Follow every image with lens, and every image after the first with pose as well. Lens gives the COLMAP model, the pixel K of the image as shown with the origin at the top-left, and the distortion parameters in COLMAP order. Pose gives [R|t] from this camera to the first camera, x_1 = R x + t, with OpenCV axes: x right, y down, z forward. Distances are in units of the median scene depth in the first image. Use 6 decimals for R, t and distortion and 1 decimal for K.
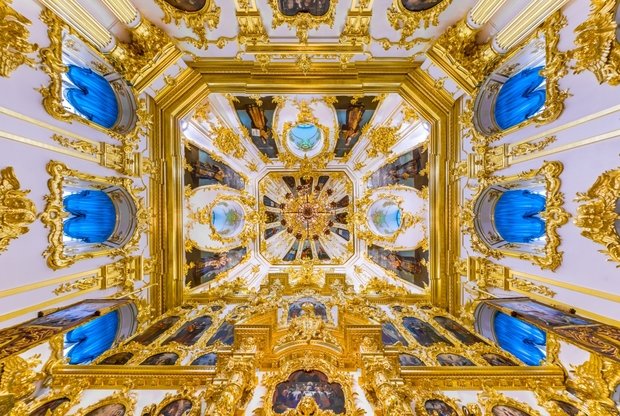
lens RADIAL K [[197.7, 0, 305.9], [0, 197.7, 222.5], [0, 0, 1]] dist [-0.000295, 0.000188]
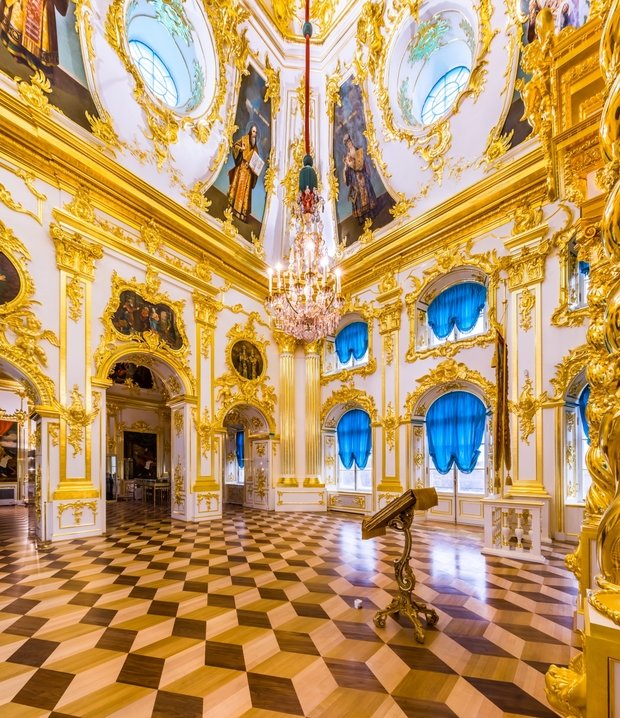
lens RADIAL K [[299.8, 0, 307.3], [0, 299.8, 458.5], [0, 0, 1]] dist [-0.001246, 0.000239]
pose [[-0.666498, -0.021816, -0.745188, 0.435578], [0.745486, -0.011896, -0.666416, 0.352383], [0.005674, -0.999691, 0.024192, 0.191727]]
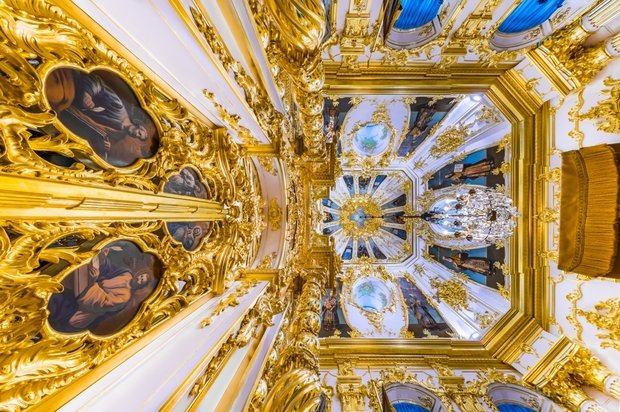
lens RADIAL K [[194.9, 0, 323.4], [0, 194.9, 216.3], [0, 0, 1]] dist [-0.000107, -0.000636]
pose [[-0.011630, 0.999896, -0.008549, 0.017702], [-0.999930, -0.011648, -0.001980, 0.373948], [-0.002079, 0.008526, 0.999961, 0.002995]]
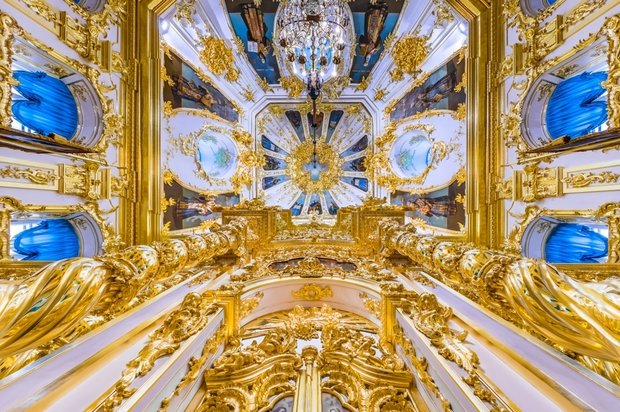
lens RADIAL K [[245.6, 0, 315.2], [0, 245.6, 208.0], [0, 0, 1]] dist [-0.004099, 0.001255]
pose [[0.999970, 0.007266, -0.002603, 0.016283], [-0.007284, 0.999950, -0.006873, 0.330389], [0.002553, 0.006891, 0.999973, 0.000861]]
